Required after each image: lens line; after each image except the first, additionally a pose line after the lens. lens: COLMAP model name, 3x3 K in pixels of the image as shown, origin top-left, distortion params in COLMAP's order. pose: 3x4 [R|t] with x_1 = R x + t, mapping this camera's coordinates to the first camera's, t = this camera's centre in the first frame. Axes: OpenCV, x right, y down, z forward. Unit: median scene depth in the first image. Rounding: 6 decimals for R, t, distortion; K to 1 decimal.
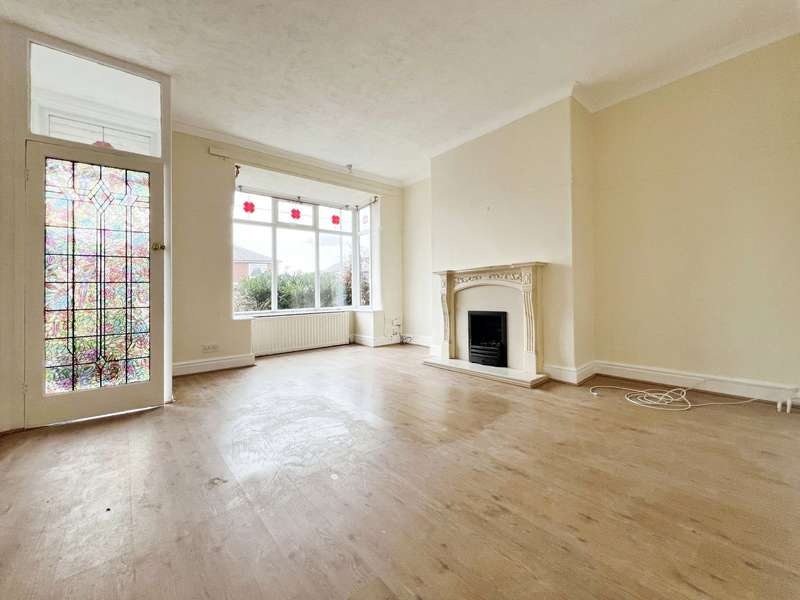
lens RADIAL K [[322.9, 0, 397.4], [0, 322.9, 299.0], [0, 0, 1]] dist [-0.001839, 0.000730]
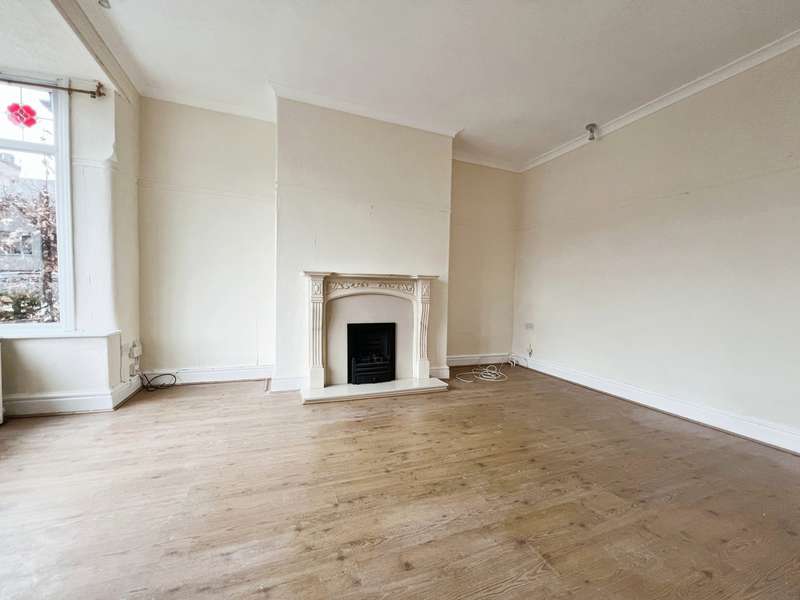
lens RADIAL K [[322.9, 0, 397.5], [0, 322.9, 300.5], [0, 0, 1]] dist [-0.001839, 0.000730]
pose [[0.331942, 0.011202, 0.943233, -0.531886], [-0.010694, 0.999910, -0.008112, -0.017540], [-0.943239, -0.007395, 0.332032, 0.614478]]
